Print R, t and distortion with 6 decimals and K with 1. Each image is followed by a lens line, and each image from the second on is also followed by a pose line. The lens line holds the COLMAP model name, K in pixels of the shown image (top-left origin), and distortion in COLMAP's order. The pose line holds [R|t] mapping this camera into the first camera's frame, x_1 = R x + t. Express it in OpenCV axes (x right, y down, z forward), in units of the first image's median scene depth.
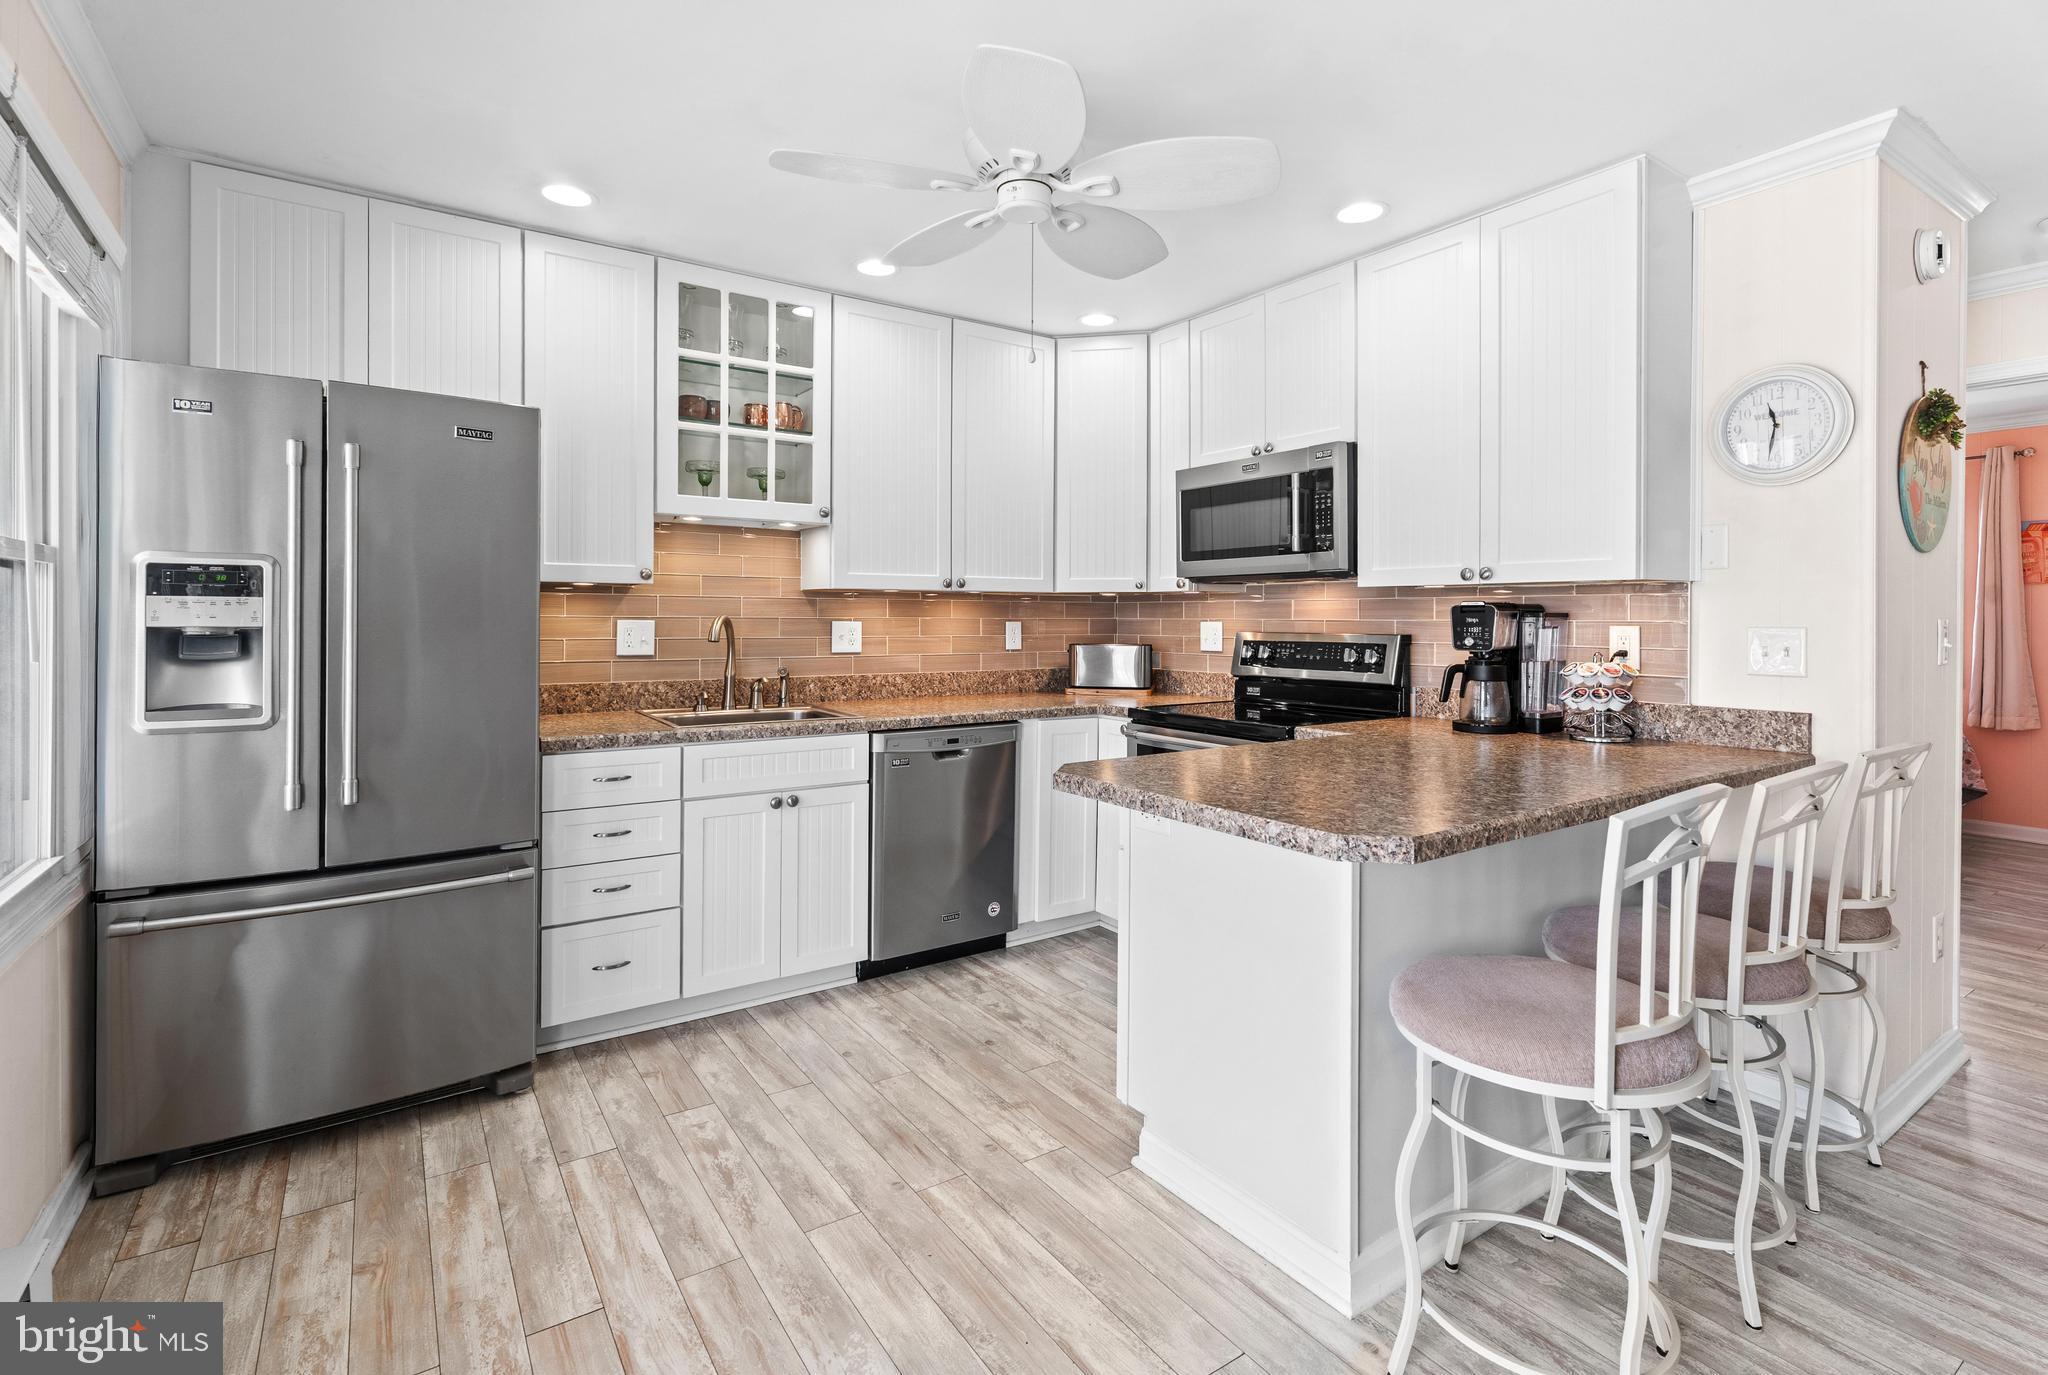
lens RADIAL K [[960.2, 0, 1023.5], [0, 960.2, 616.7], [0, 0, 1]] dist [0.004014, -0.000158]
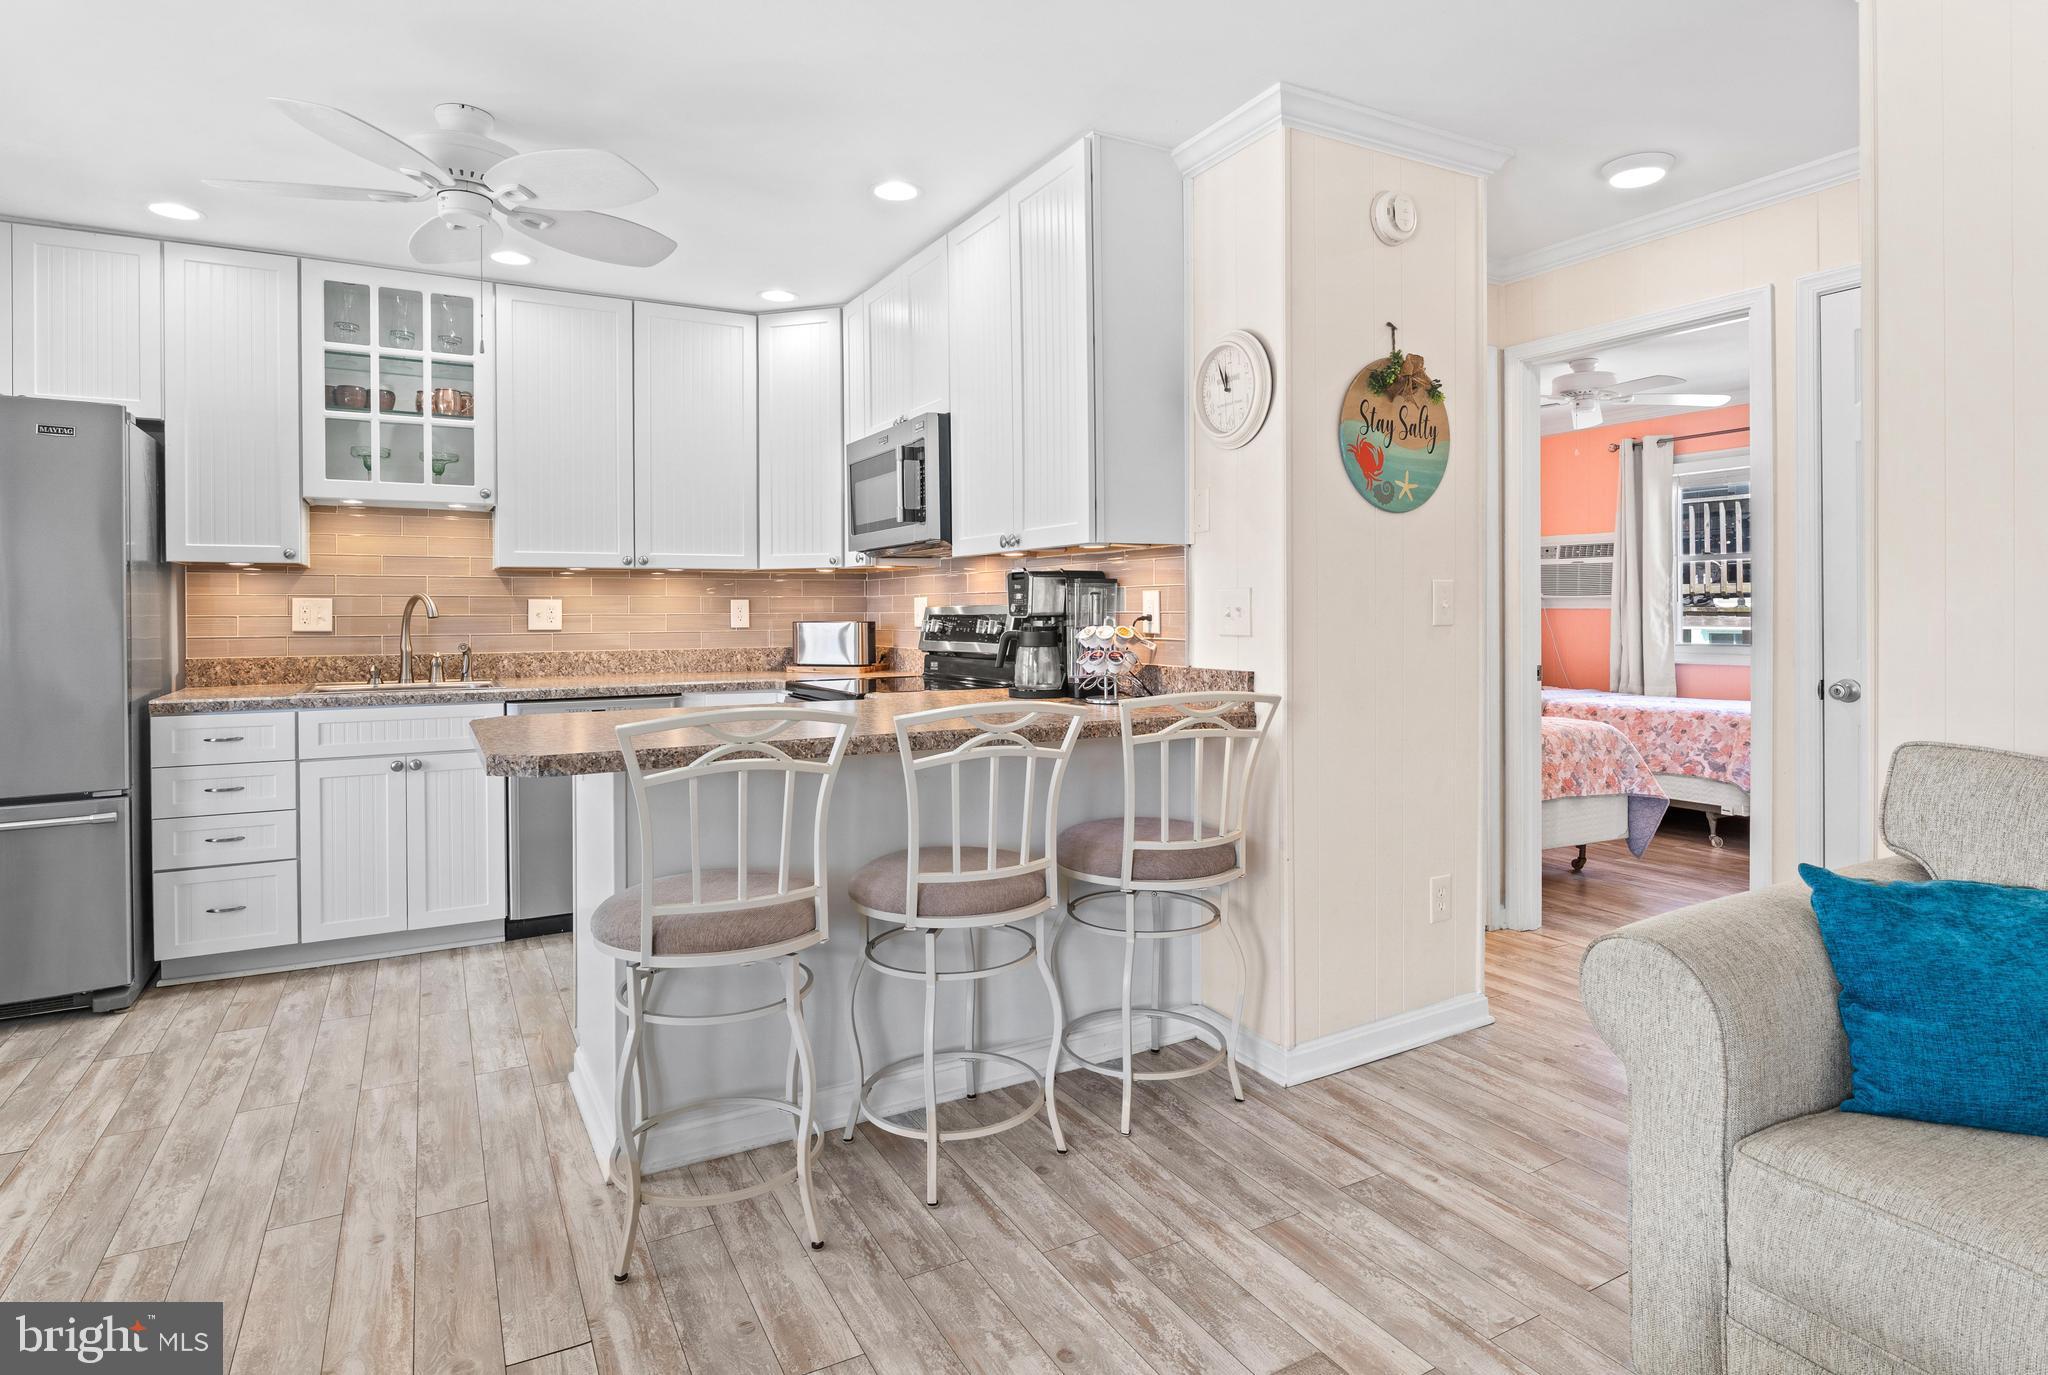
lens RADIAL K [[1085.6, 0, 1019.9], [0, 1085.6, 616.8], [0, 0, 1]] dist [-0.007167, -0.001115]
pose [[0.995903, -0.008068, -0.090069, 0.487864], [0.008561, 0.999950, 0.005092, 0.024878], [0.090023, -0.005842, 0.995923, -0.121866]]
